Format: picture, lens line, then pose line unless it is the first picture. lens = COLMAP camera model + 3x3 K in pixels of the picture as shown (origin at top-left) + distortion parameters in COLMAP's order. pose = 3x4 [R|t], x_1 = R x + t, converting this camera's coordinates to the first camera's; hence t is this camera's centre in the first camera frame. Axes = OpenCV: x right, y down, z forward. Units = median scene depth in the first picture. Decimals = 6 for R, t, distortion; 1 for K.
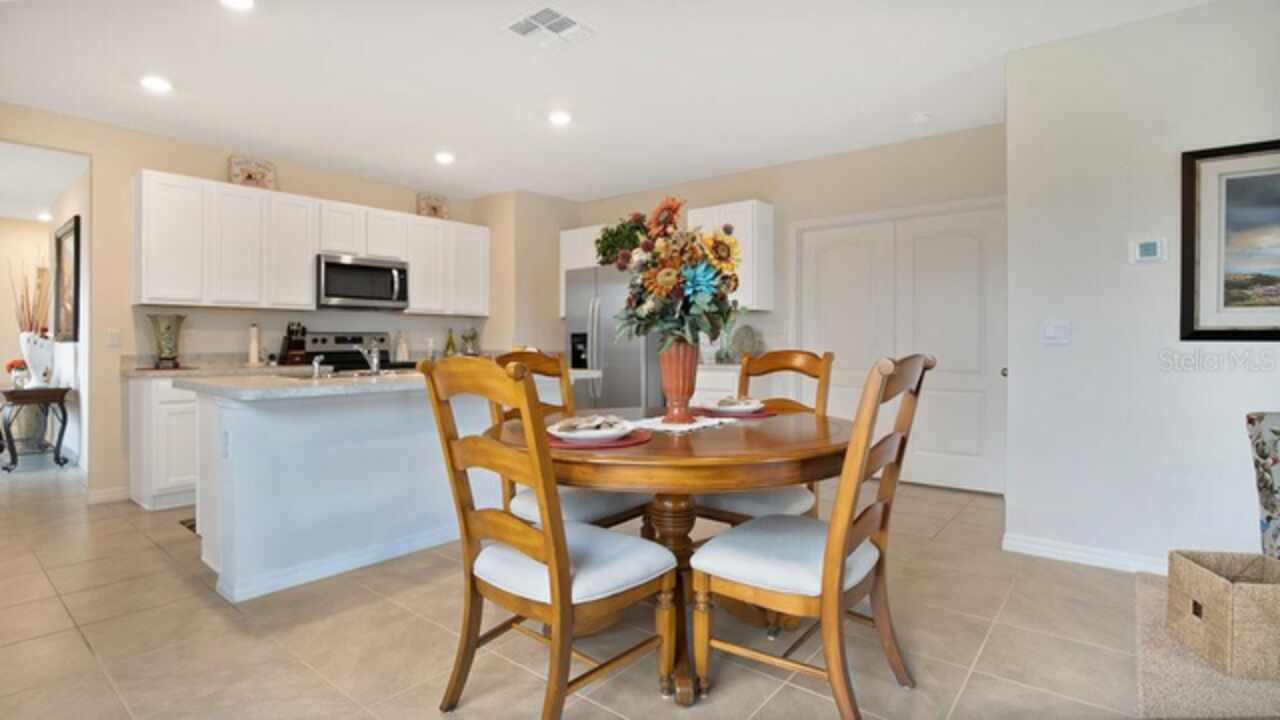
lens RADIAL K [[624.1, 0, 639.9], [0, 624.1, 335.0], [0, 0, 1]] dist [-0.000389, -0.000537]
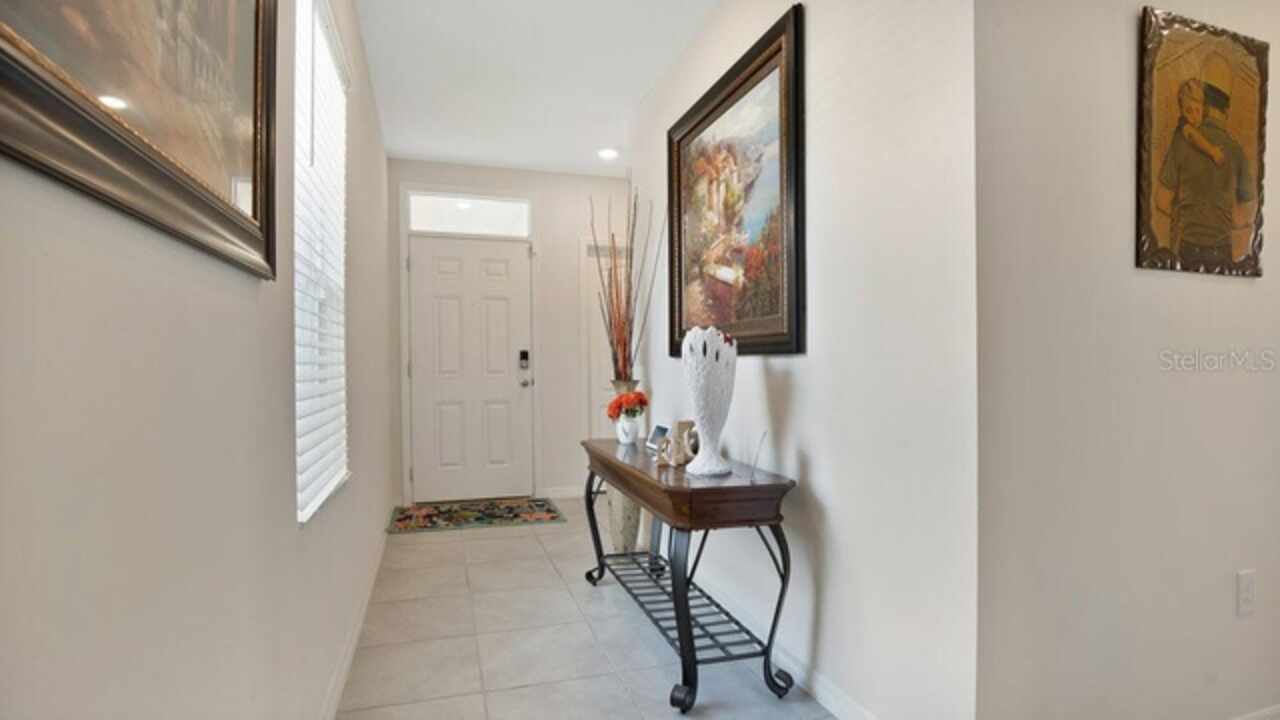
lens RADIAL K [[632.6, 0, 640.3], [0, 632.6, 367.6], [0, 0, 1]] dist [-0.001913, -0.000068]
pose [[0.850943, 0.004398, -0.525239, -0.815339], [0.007803, 0.999749, 0.021012, 0.010596], [0.525200, -0.021978, 0.850695, 0.657731]]
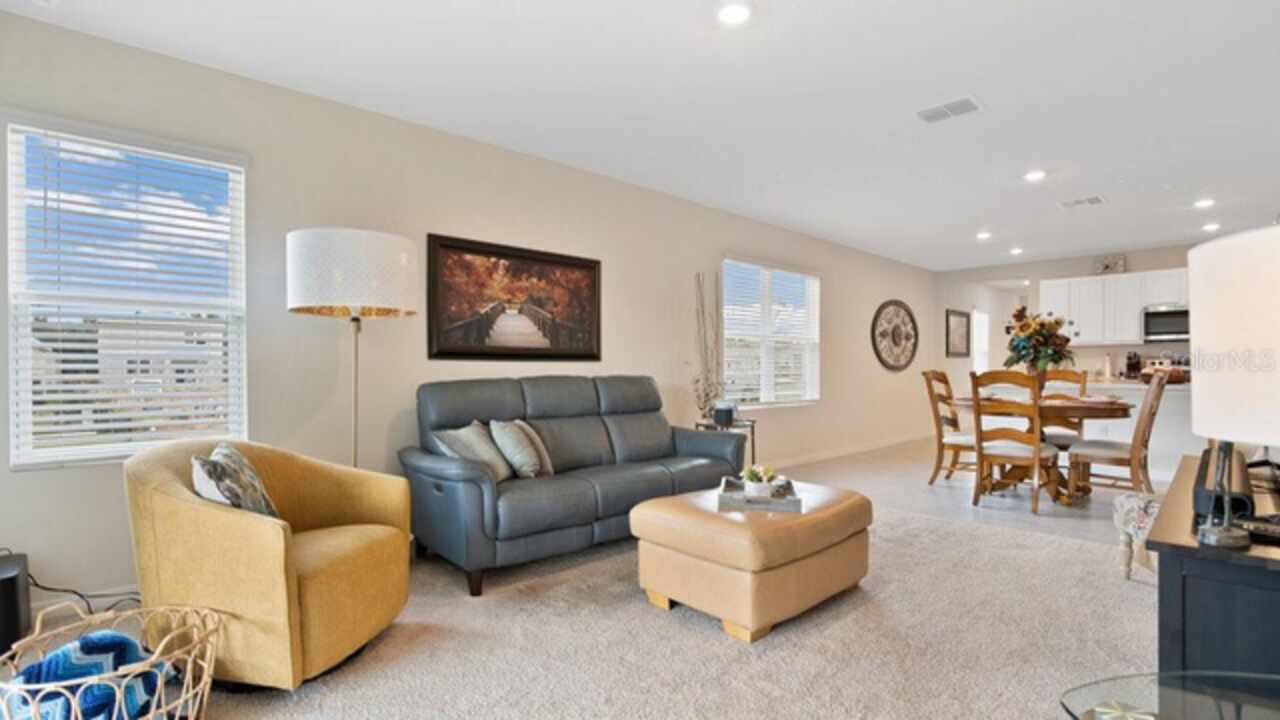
lens RADIAL K [[632.6, 0, 640.3], [0, 632.6, 367.6], [0, 0, 1]] dist [-0.001913, -0.000068]
pose [[-0.087316, 0.004527, -0.996170, 1.076248], [0.013738, 0.999900, 0.003340, -0.003845], [0.996086, -0.013394, -0.087370, -0.098575]]
